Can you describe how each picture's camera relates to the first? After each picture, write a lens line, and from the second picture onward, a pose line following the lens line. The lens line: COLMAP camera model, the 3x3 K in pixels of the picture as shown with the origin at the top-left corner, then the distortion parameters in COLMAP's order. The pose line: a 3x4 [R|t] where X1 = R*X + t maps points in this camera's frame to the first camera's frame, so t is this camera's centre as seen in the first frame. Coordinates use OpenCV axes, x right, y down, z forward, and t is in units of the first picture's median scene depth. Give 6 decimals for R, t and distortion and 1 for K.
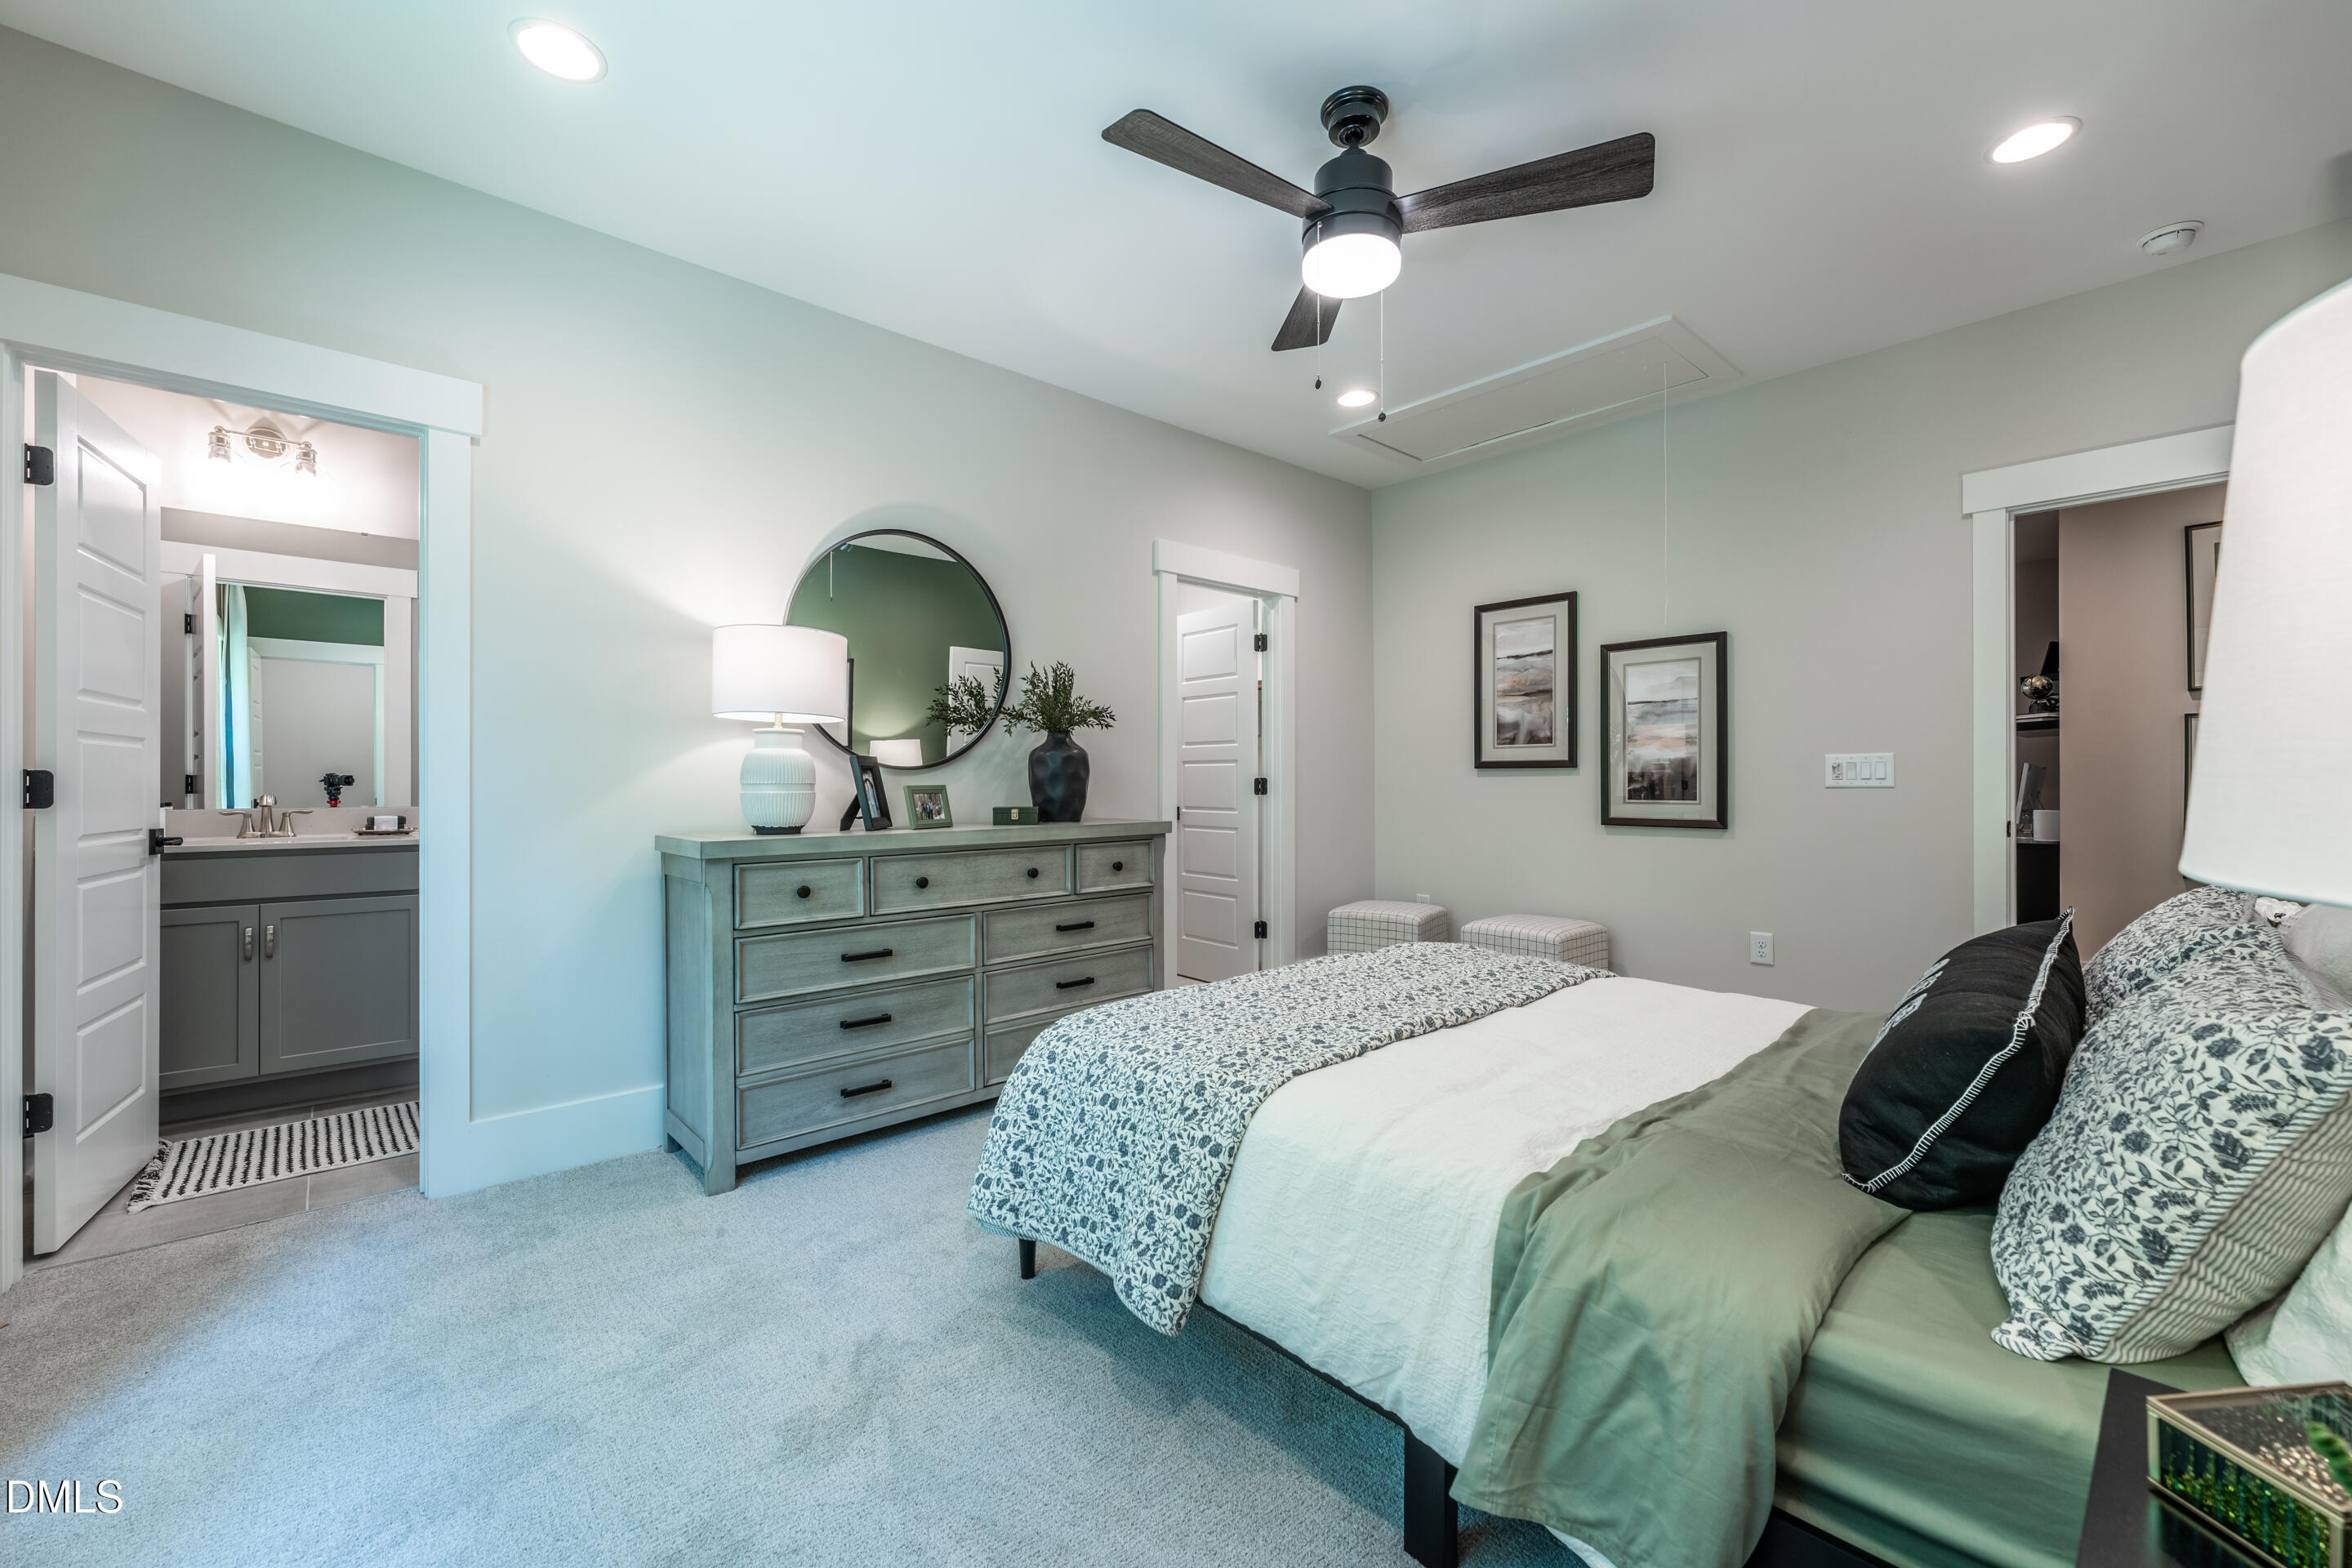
lens RADIAL K [[945.4, 0, 1175.9], [0, 945.4, 770.7], [0, 0, 1]] dist [-0.002555, -0.000183]
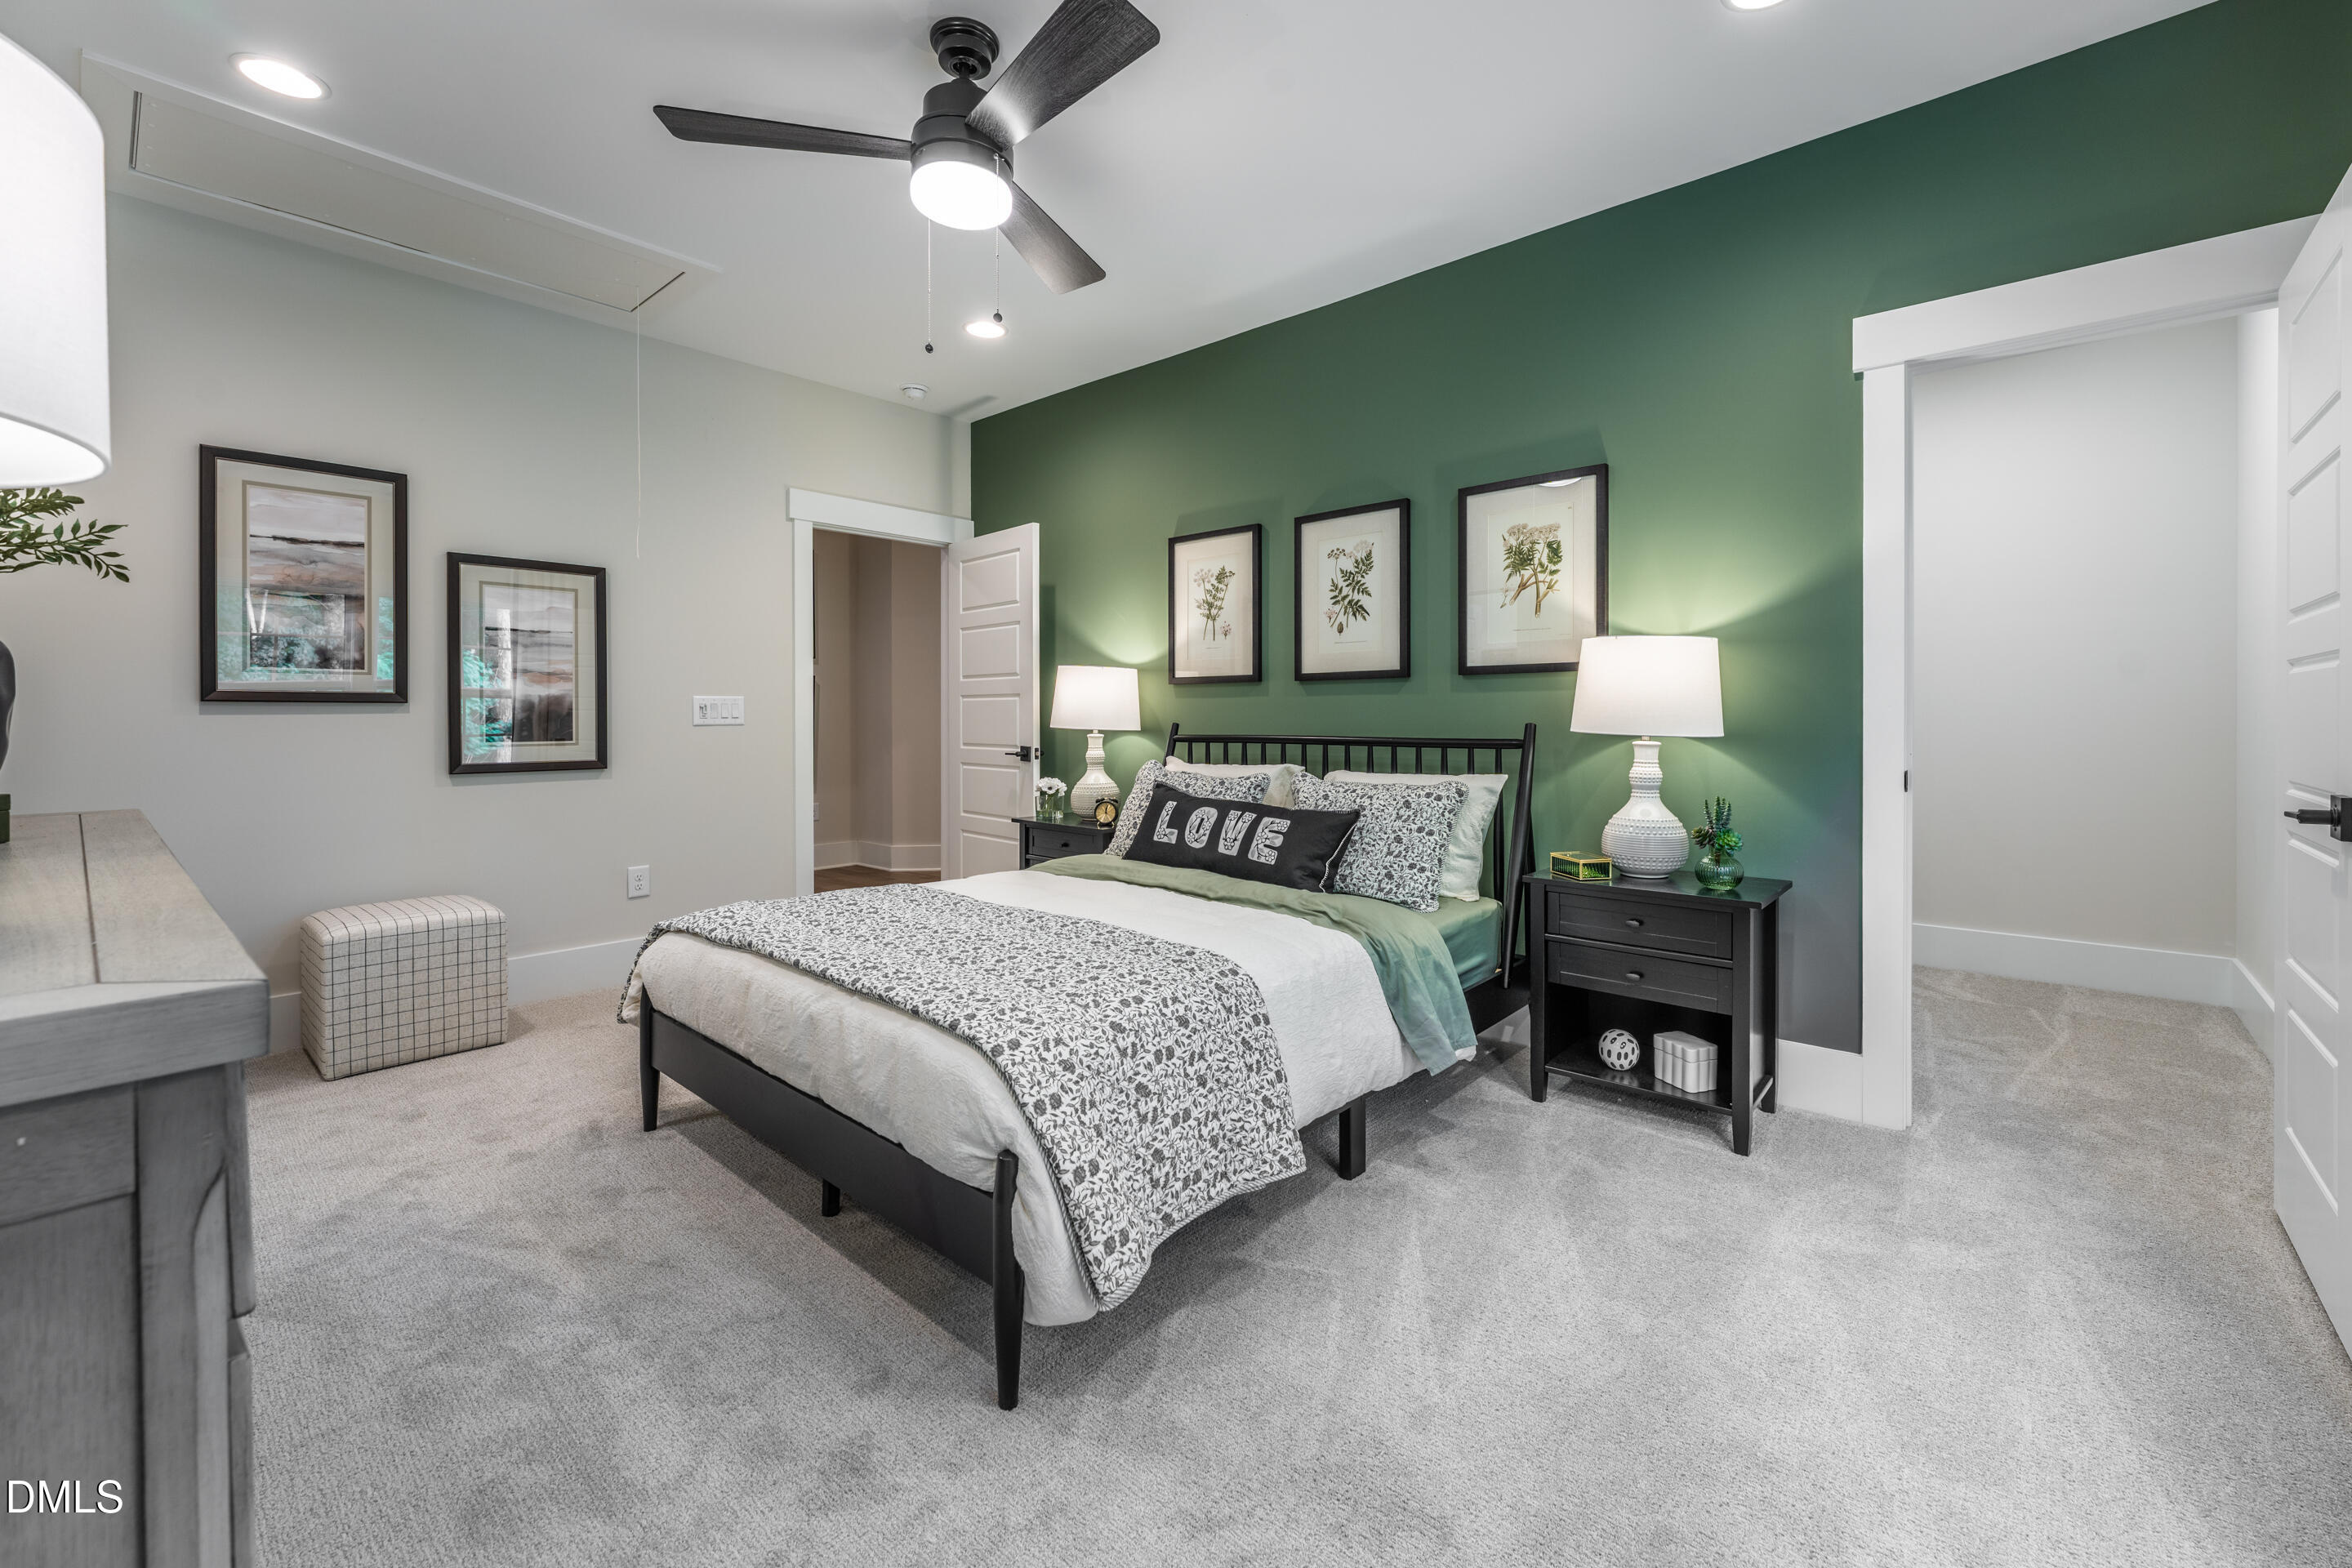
lens RADIAL K [[967.3, 0, 1180.0], [0, 967.3, 725.4], [0, 0, 1]] dist [-0.002237, -0.000543]
pose [[-0.107110, -0.006685, 0.994225, -0.449247], [-0.006539, 0.999961, 0.006020, 0.006219], [-0.994226, -0.005857, -0.107149, 0.474037]]
